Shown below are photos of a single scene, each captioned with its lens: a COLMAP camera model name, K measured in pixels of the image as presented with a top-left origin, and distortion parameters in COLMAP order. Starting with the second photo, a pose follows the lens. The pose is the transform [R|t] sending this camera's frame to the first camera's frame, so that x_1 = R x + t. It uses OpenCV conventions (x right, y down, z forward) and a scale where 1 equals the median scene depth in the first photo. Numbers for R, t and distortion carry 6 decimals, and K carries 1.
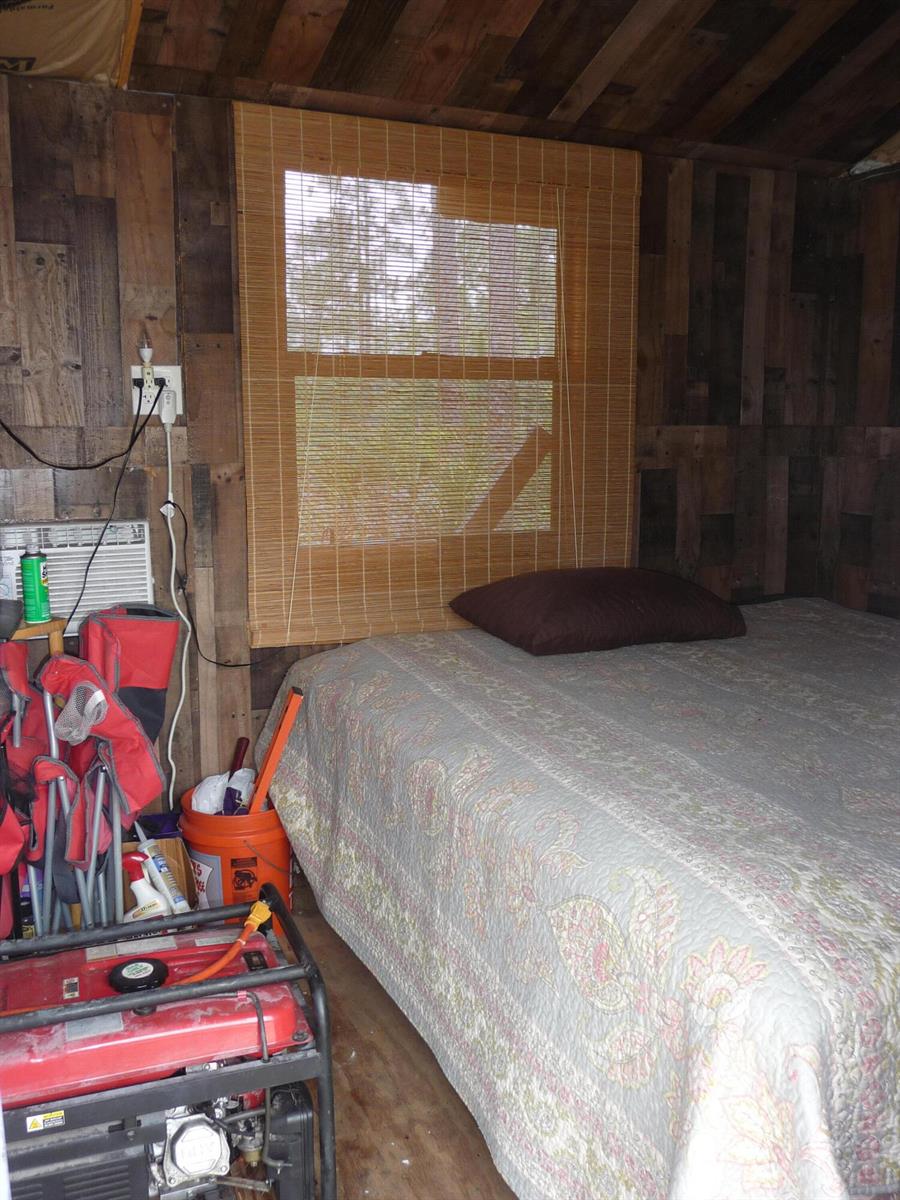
lens RADIAL K [[1109.6, 0, 450.0], [0, 1109.6, 600.0], [0, 0, 1]] dist [-0.055808, 0.061103]
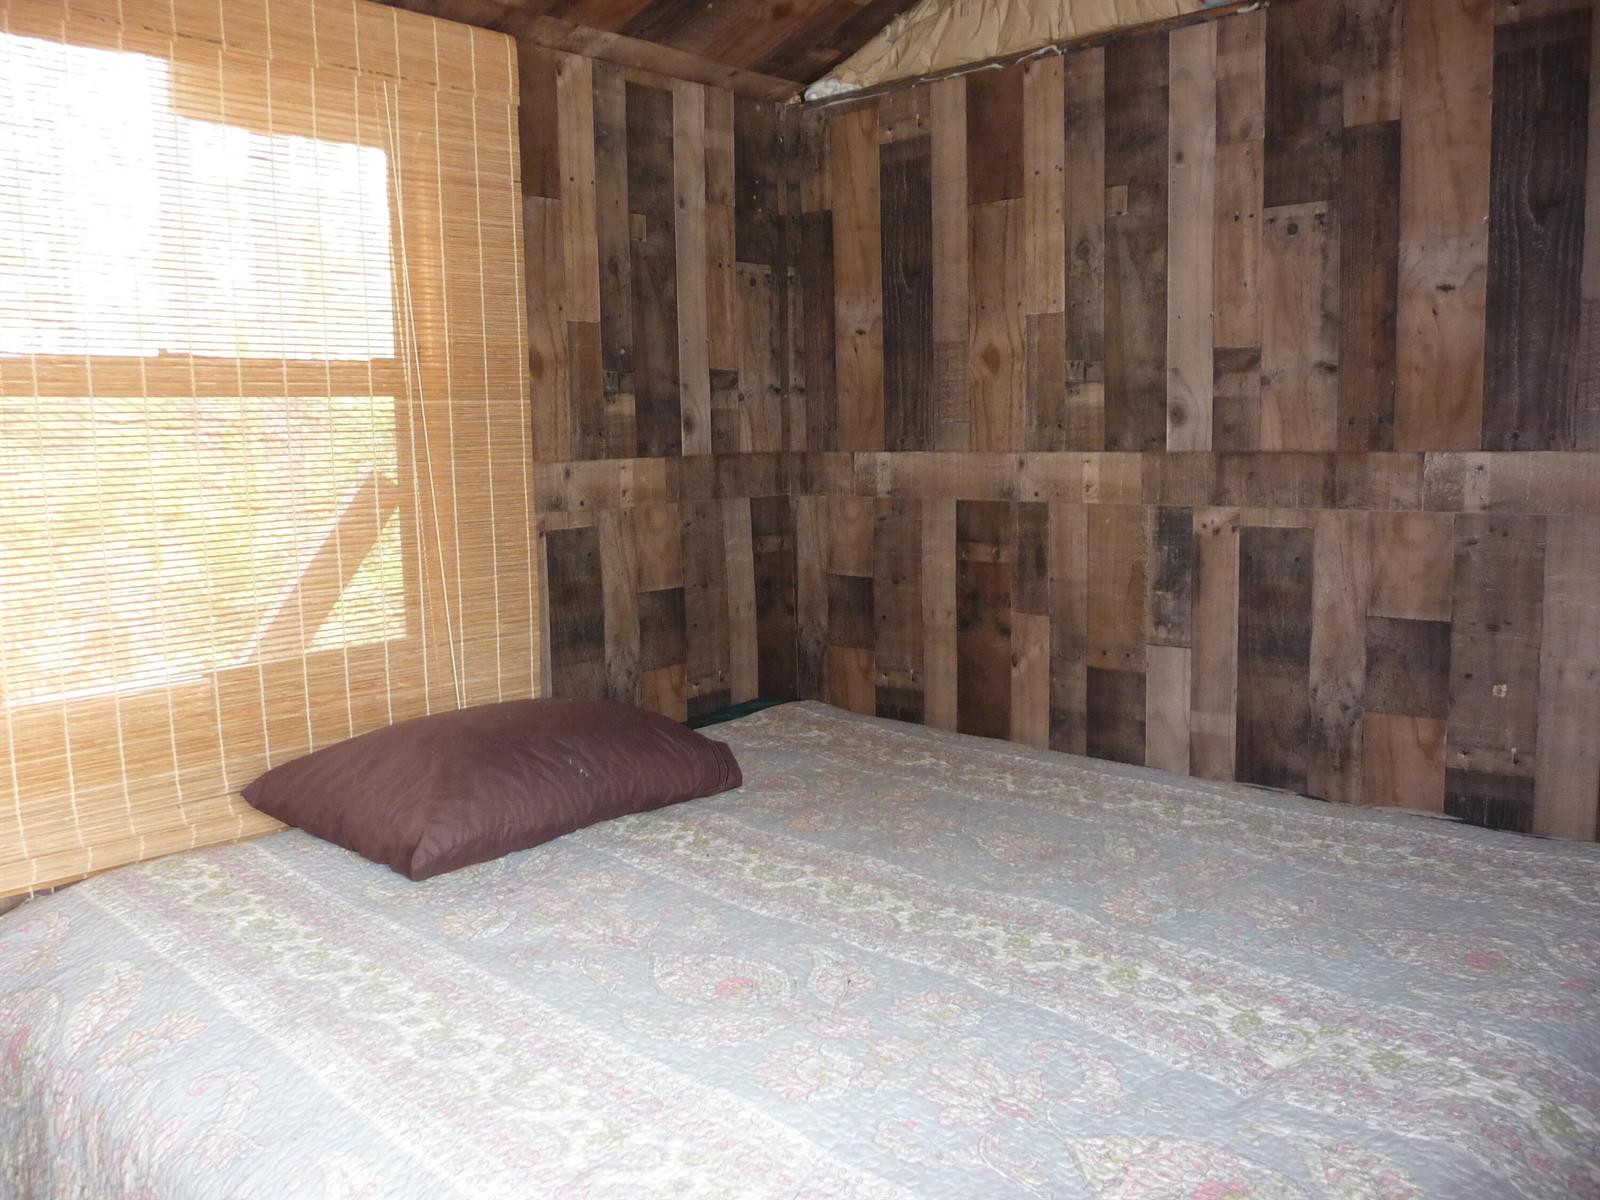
lens RADIAL K [[1370.4, 0, 801.8], [0, 1370.4, 578.8], [0, 0, 1]] dist [-0.042601, 0.045373]
pose [[0.915338, -0.065243, 0.397367, -0.010338], [0.086462, 0.995615, -0.035698, -0.070716], [-0.393296, 0.067033, 0.916965, 0.313212]]
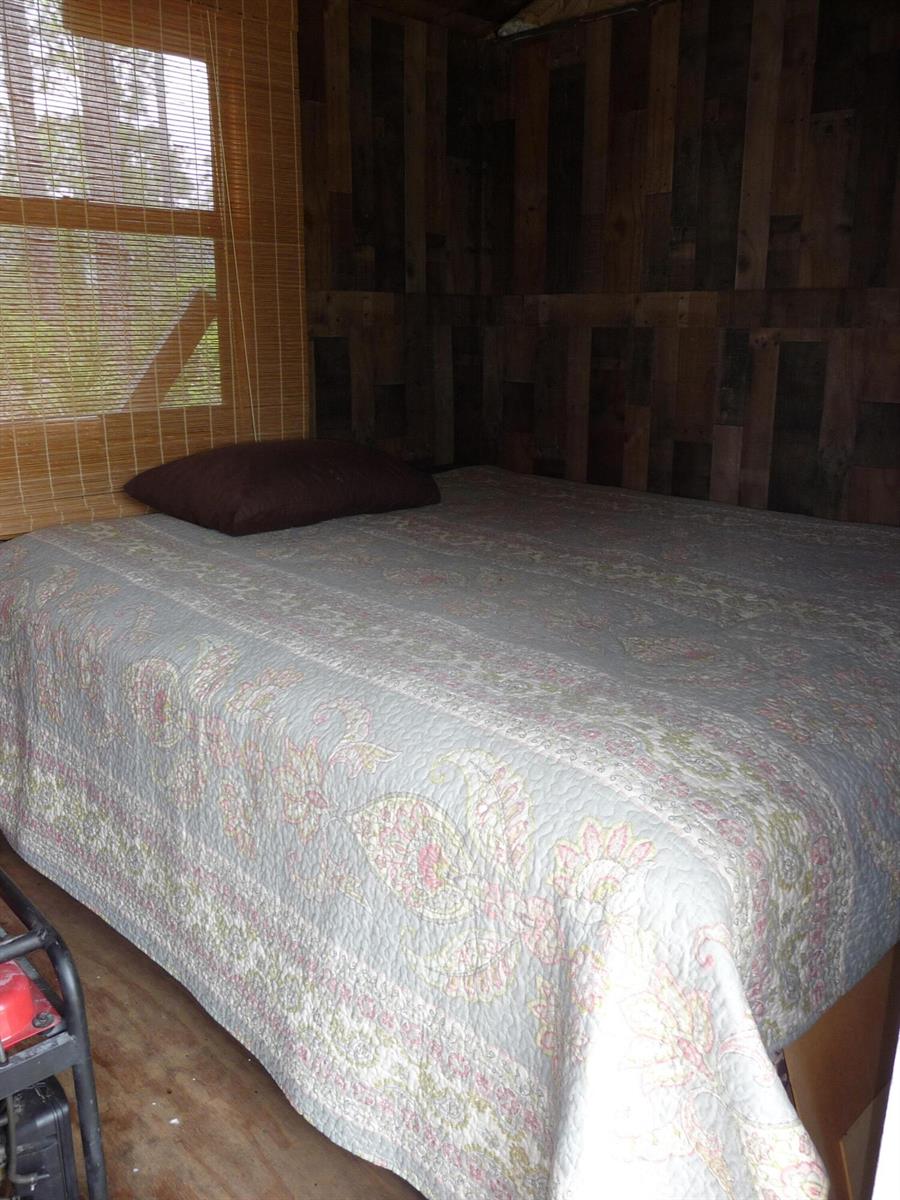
lens RADIAL K [[1027.8, 0, 456.8], [0, 1027.8, 598.2], [0, 0, 1]] dist [-0.042601, 0.045373]
pose [[0.929882, -0.092646, 0.356001, -0.066658], [0.057690, 0.992518, 0.107607, 0.023961], [-0.363307, -0.079524, 0.928269, 0.170770]]
